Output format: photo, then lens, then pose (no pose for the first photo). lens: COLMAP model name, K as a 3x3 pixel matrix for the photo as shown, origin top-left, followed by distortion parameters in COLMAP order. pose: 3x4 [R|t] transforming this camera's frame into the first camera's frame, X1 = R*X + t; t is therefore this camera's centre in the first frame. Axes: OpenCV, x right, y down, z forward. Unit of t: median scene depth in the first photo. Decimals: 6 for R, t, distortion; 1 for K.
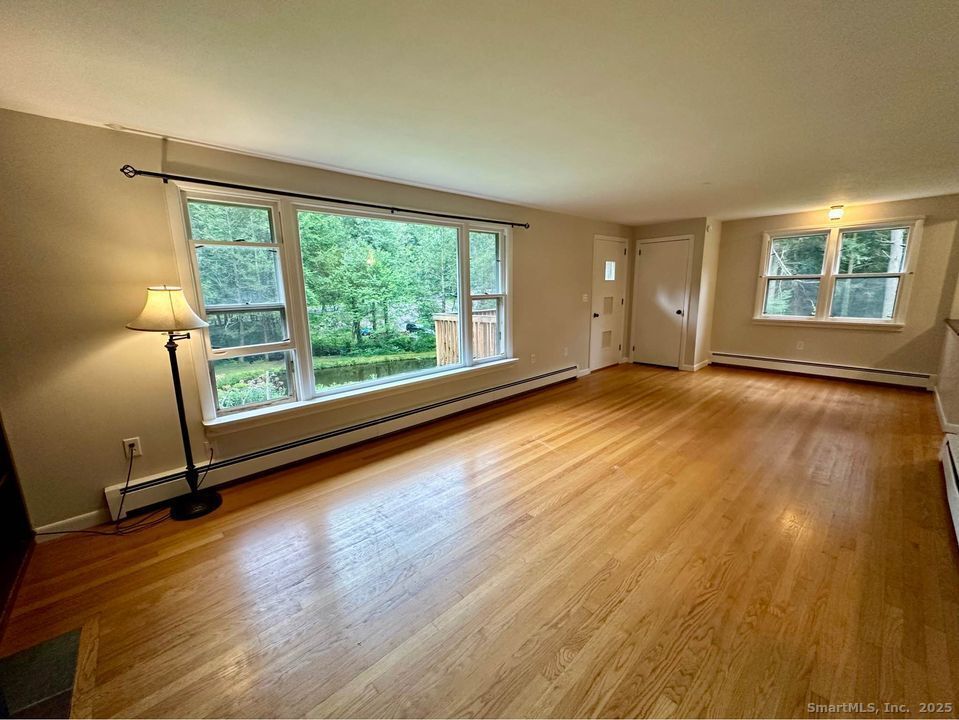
lens RADIAL K [[377.4, 0, 479.5], [0, 377.4, 360.0], [0, 0, 1]] dist [-0.002223, -0.000304]
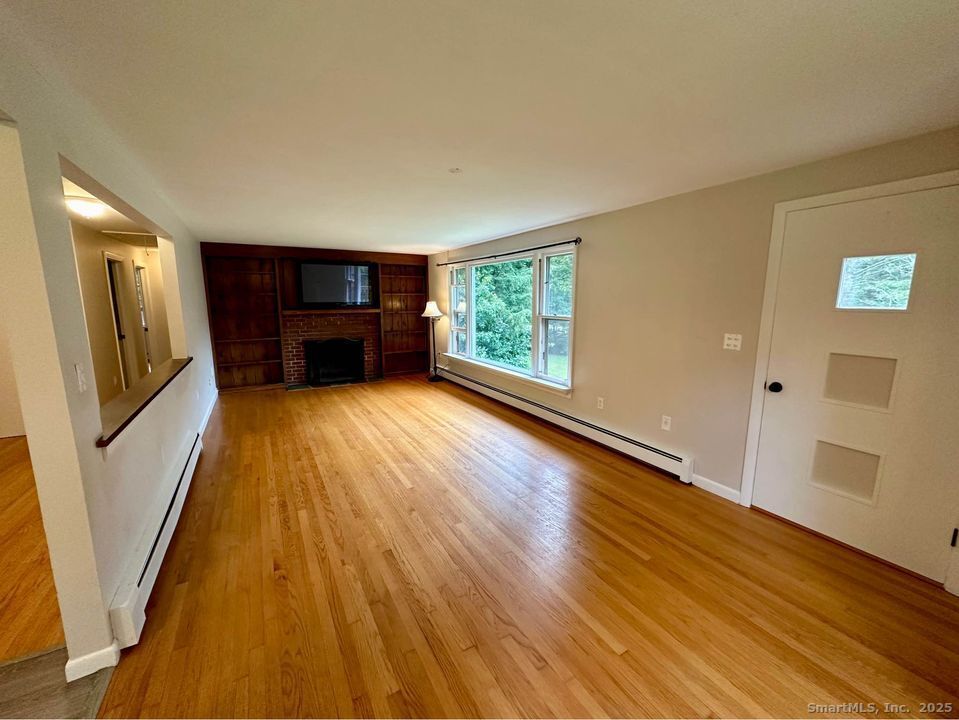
lens RADIAL K [[377.4, 0, 479.5], [0, 377.4, 360.0], [0, 0, 1]] dist [-0.002223, -0.000304]
pose [[-0.208938, 0.173391, -0.962435, 1.015565], [-0.187479, 0.958799, 0.213437, -0.227301], [0.959790, 0.225031, -0.167823, 0.955611]]
